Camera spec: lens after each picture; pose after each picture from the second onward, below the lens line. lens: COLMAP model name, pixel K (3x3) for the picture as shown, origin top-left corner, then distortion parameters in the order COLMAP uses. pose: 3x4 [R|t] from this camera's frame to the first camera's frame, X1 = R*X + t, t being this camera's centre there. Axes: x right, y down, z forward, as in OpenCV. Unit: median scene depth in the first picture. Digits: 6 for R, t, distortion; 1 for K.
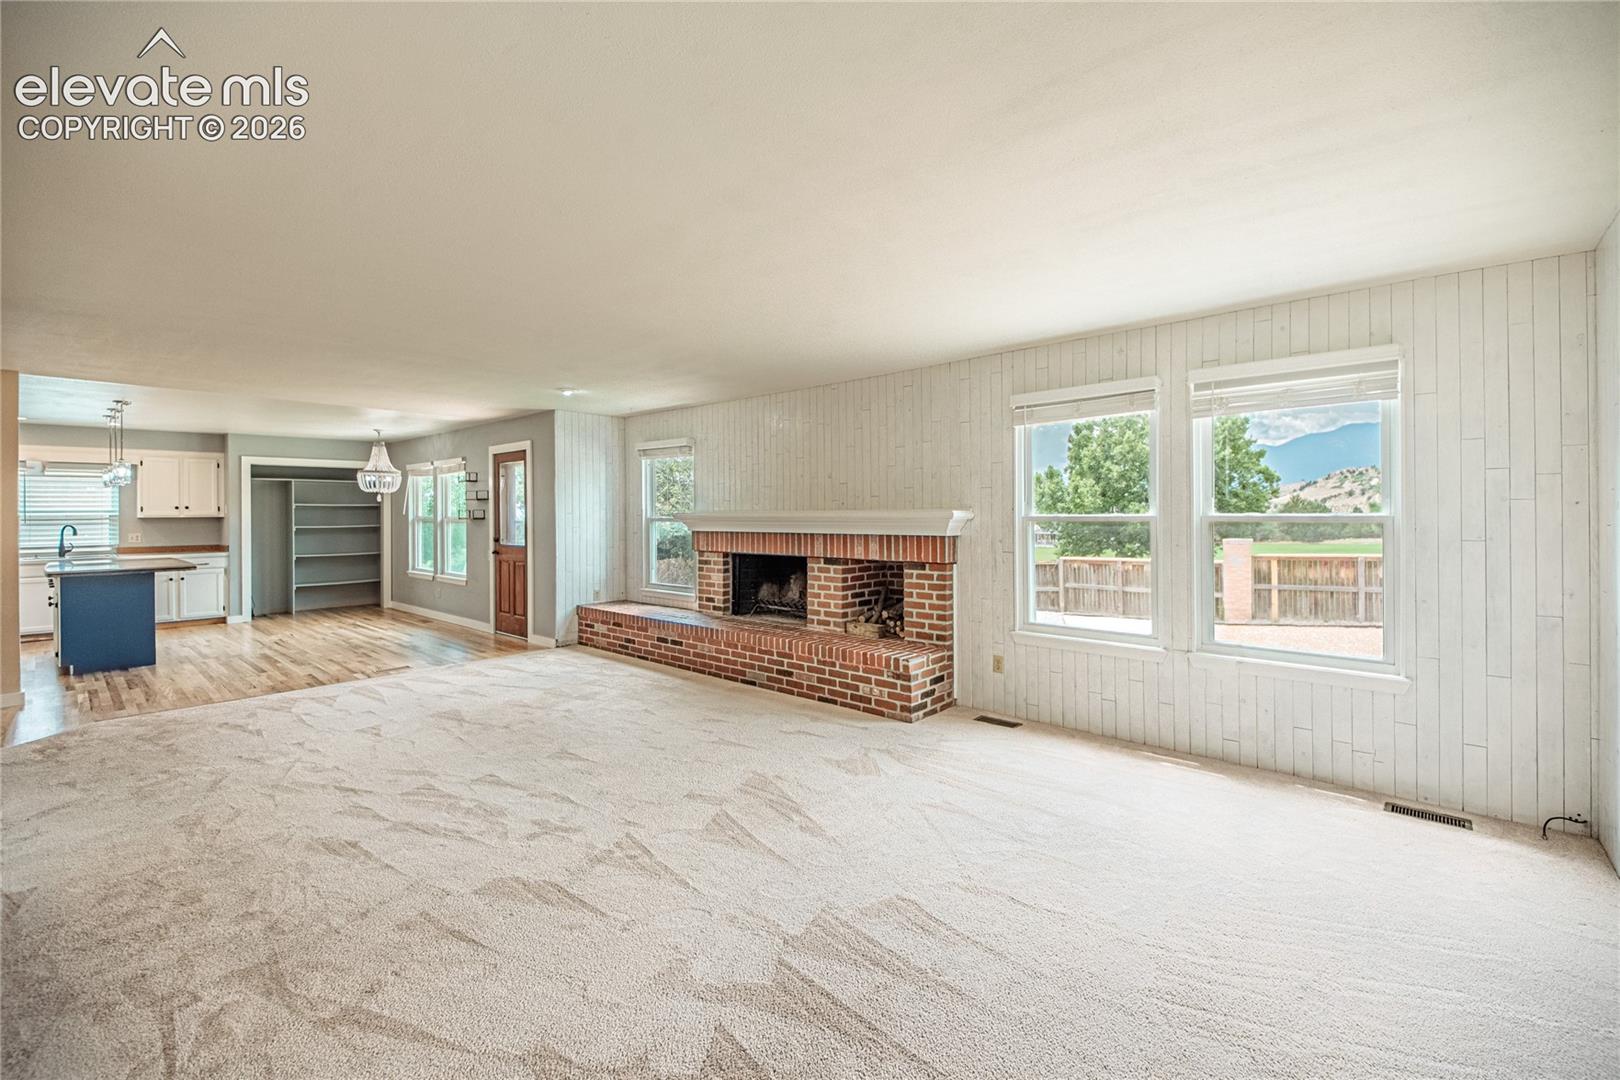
lens RADIAL K [[687.9, 0, 829.3], [0, 687.9, 516.1], [0, 0, 1]] dist [-0.003157, -0.002328]
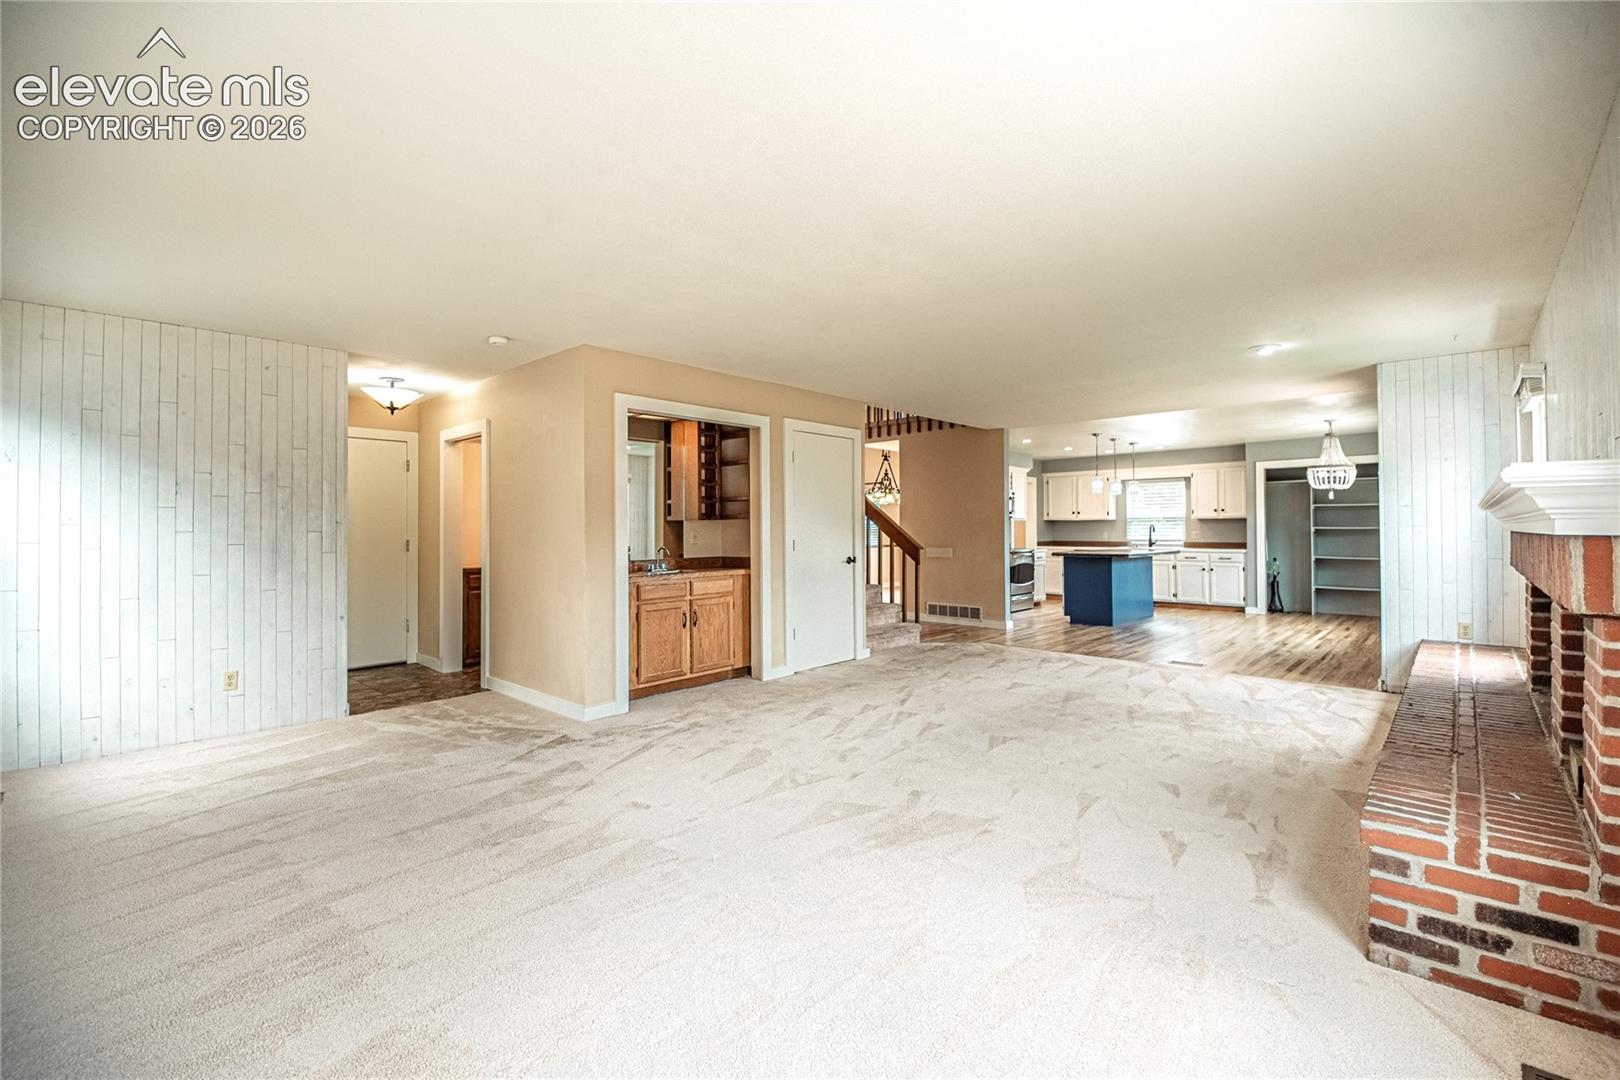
lens RADIAL K [[687.9, 0, 789.6], [0, 687.9, 514.6], [0, 0, 1]] dist [-0.003157, -0.002328]
pose [[-0.053916, -0.011526, -0.998479, 0.304335], [-0.002229, 0.999932, -0.011422, 0.011416], [0.998543, 0.001609, -0.053938, 0.341876]]
